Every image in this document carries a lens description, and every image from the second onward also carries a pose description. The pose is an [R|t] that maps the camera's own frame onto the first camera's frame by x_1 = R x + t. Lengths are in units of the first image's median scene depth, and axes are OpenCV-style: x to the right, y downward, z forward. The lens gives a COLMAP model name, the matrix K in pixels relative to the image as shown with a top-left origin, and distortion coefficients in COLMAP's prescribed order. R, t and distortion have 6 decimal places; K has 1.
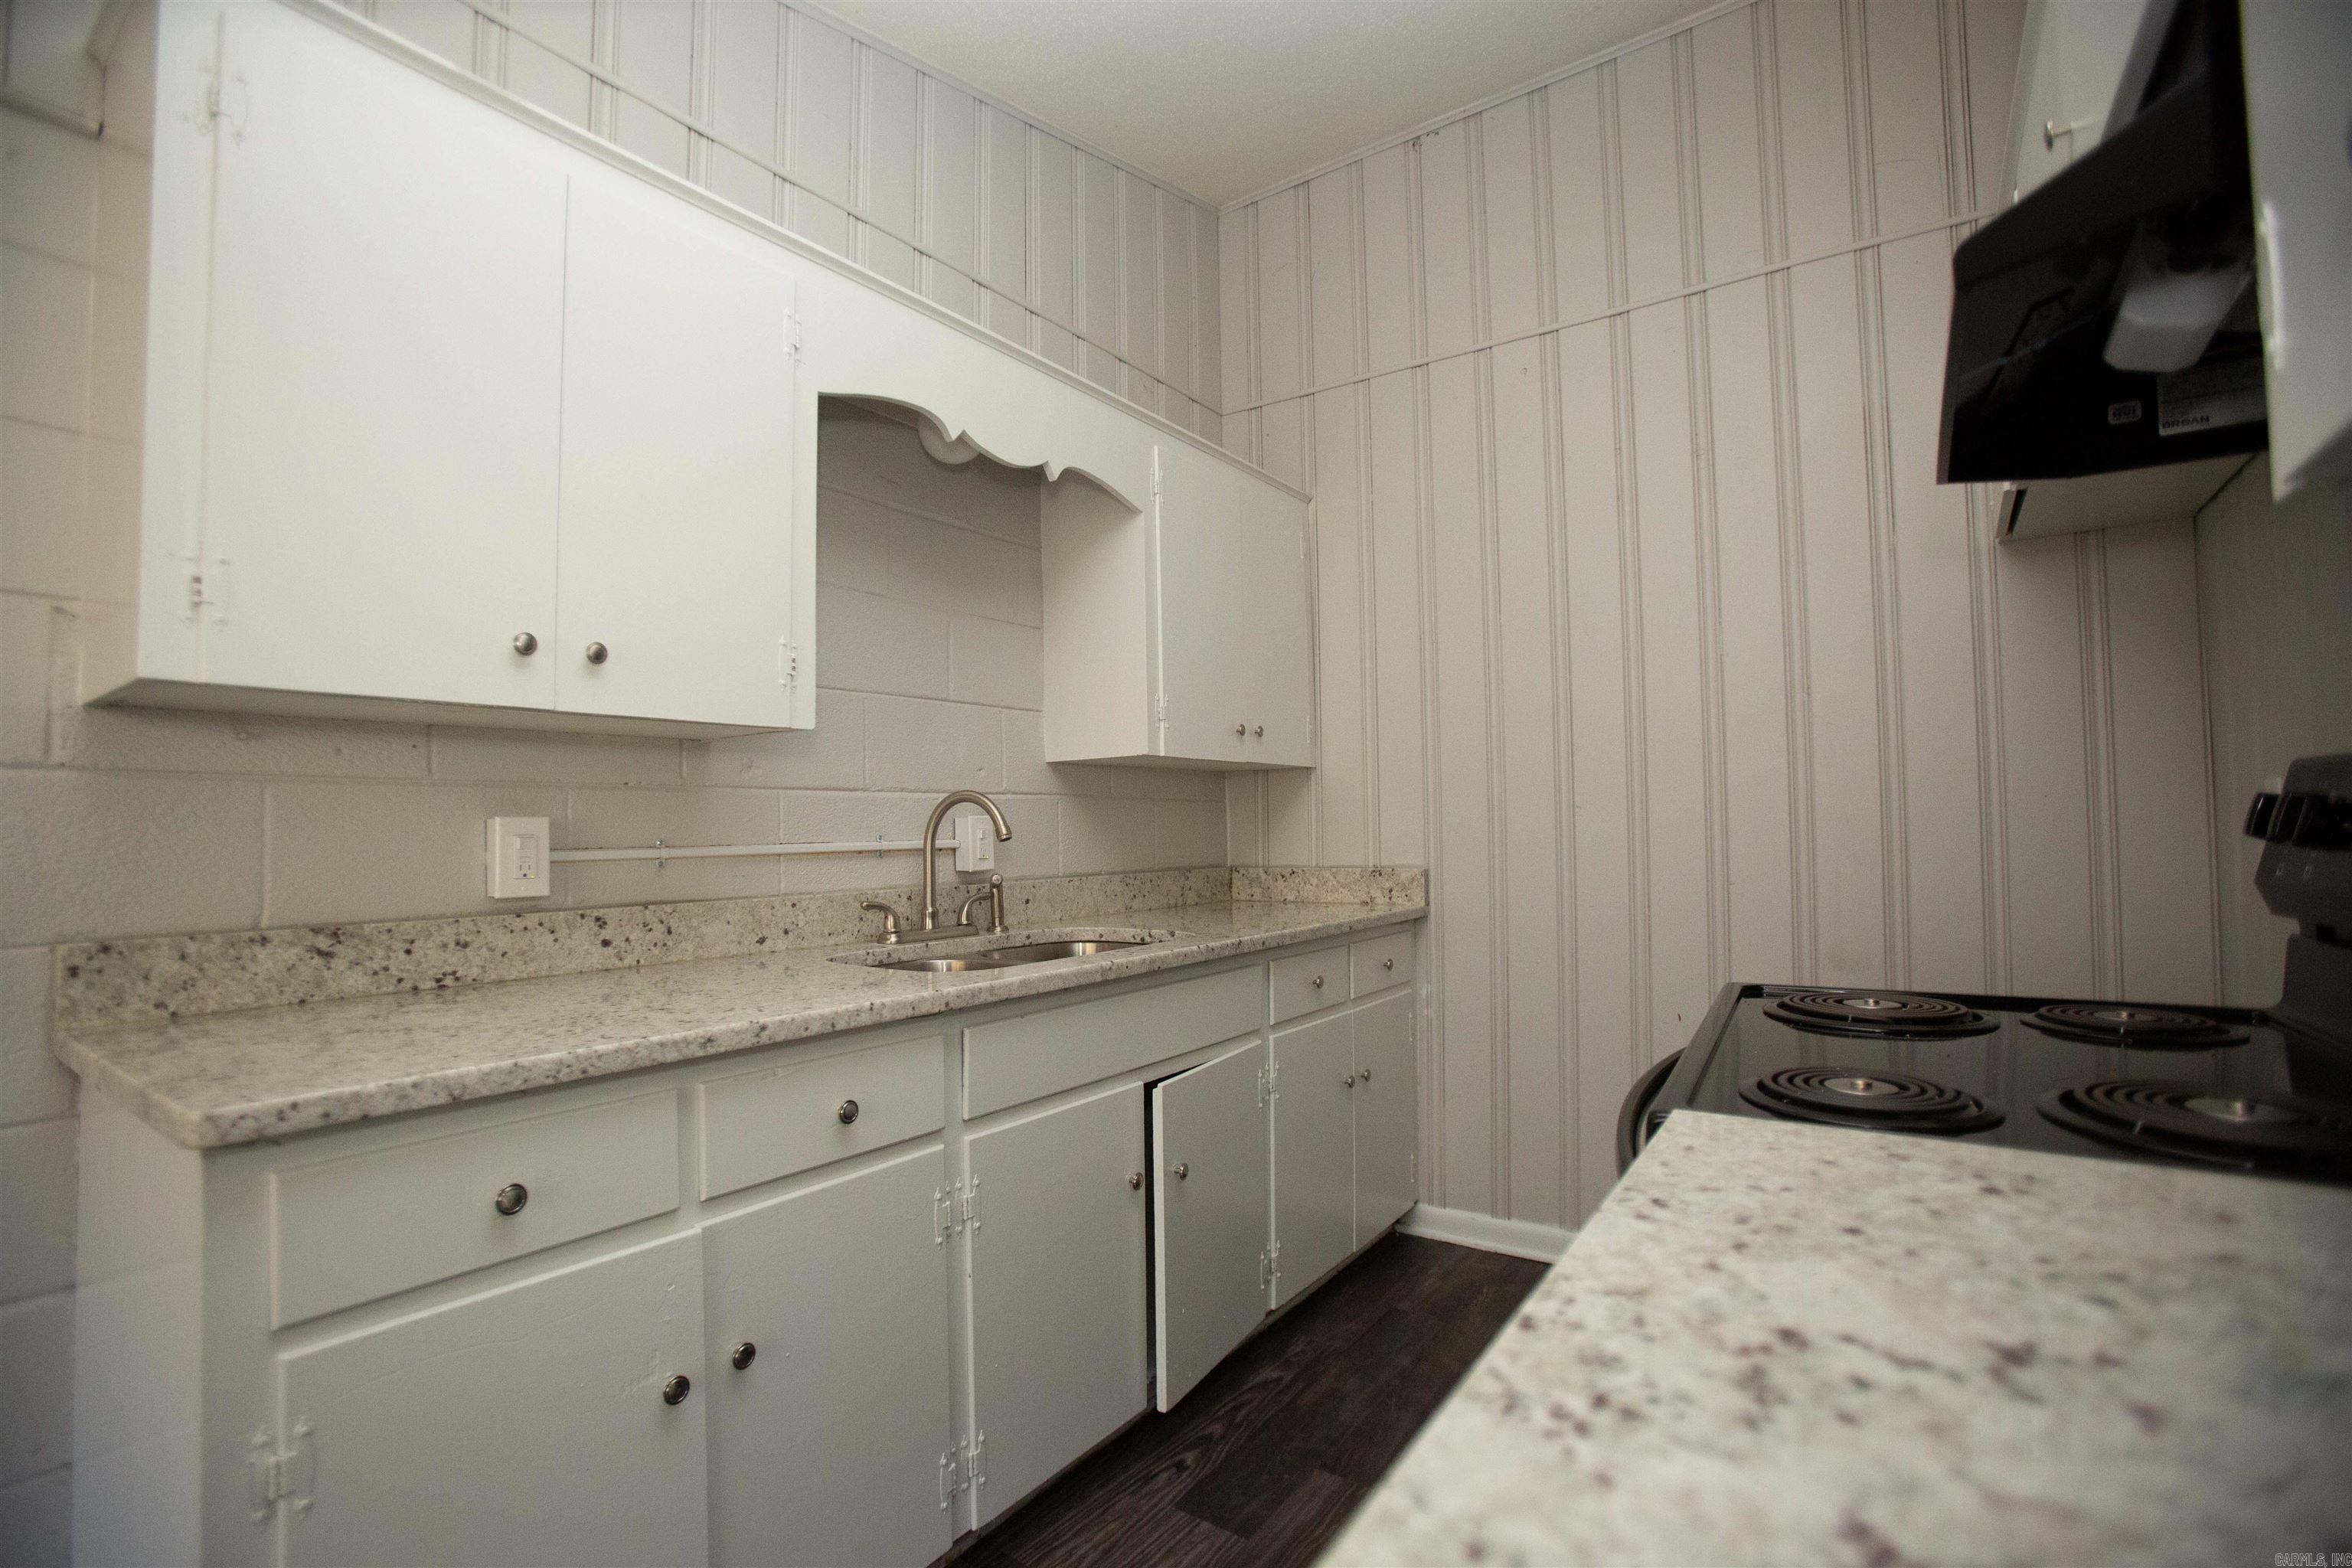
lens RADIAL K [[1107.7, 0, 1171.6], [0, 1107.7, 784.6], [0, 0, 1]] dist [-0.006516, -0.000551]
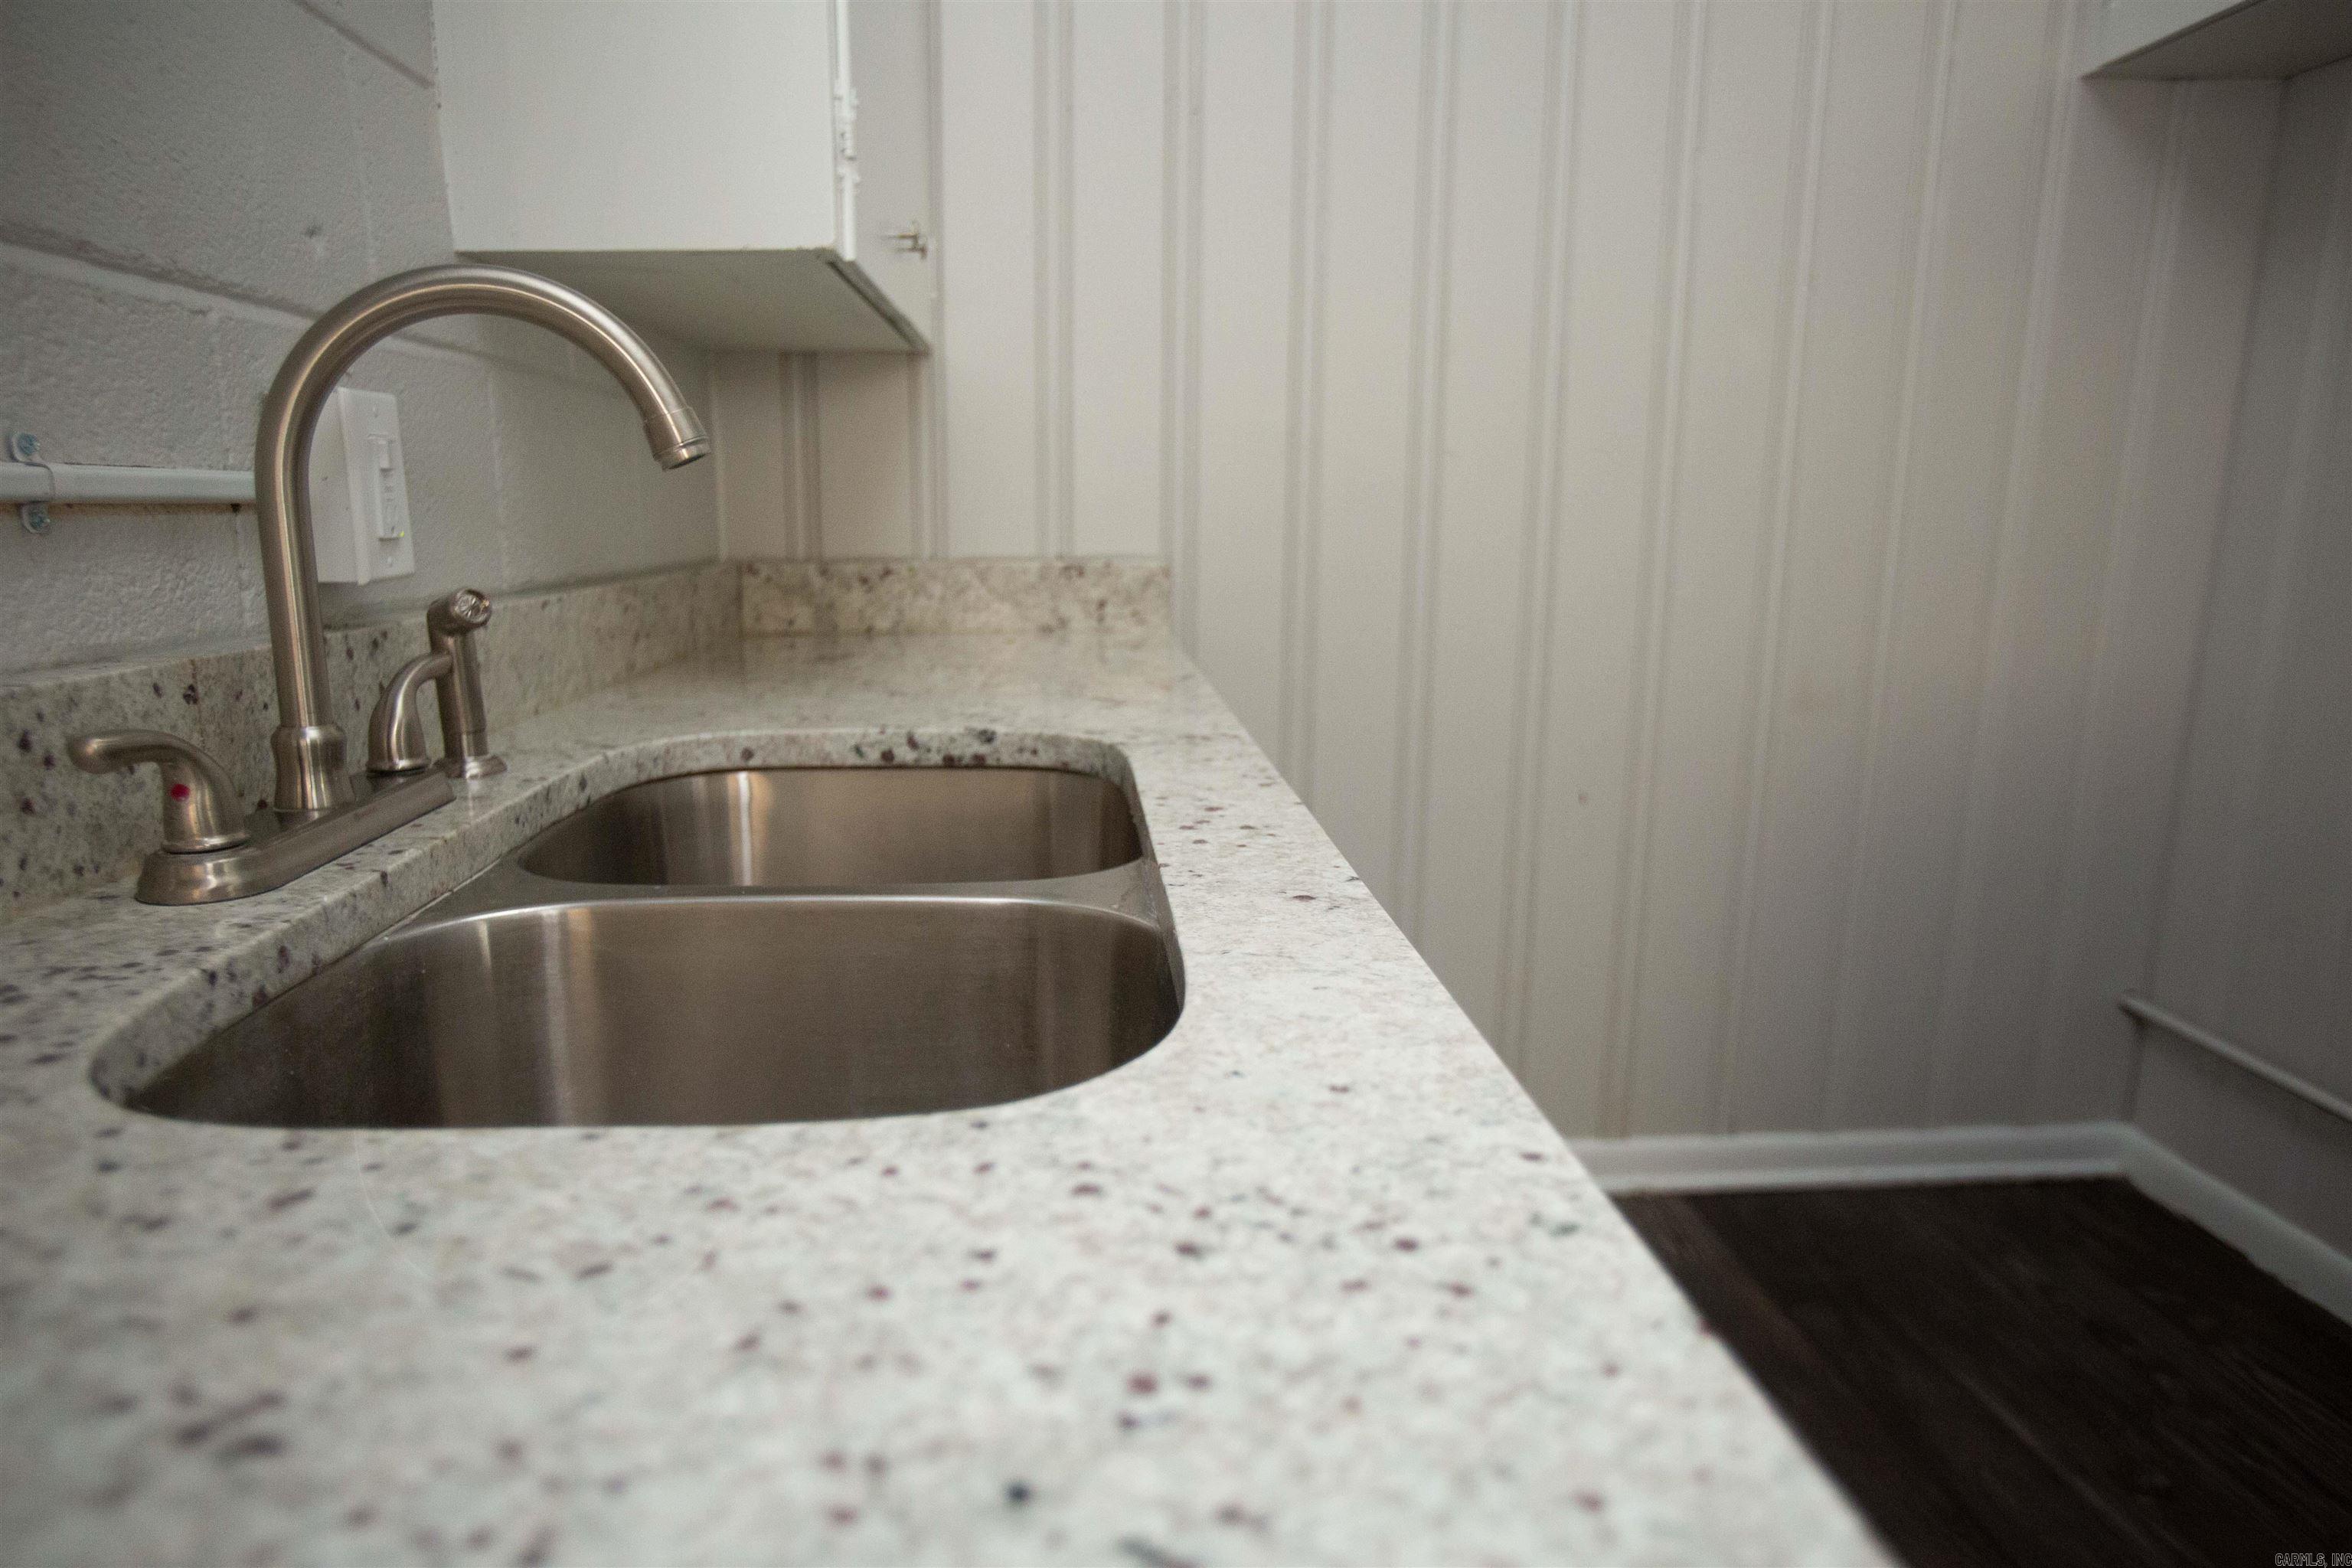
lens RADIAL K [[1427.7, 0, 1172.0], [0, 1427.7, 777.9], [0, 0, 1]] dist [-0.003692, -0.000094]
pose [[0.795431, -0.101767, 0.597439, -0.185120], [-0.034316, 0.976656, 0.212052, 0.031166], [-0.605072, -0.189174, 0.773370, 0.435820]]
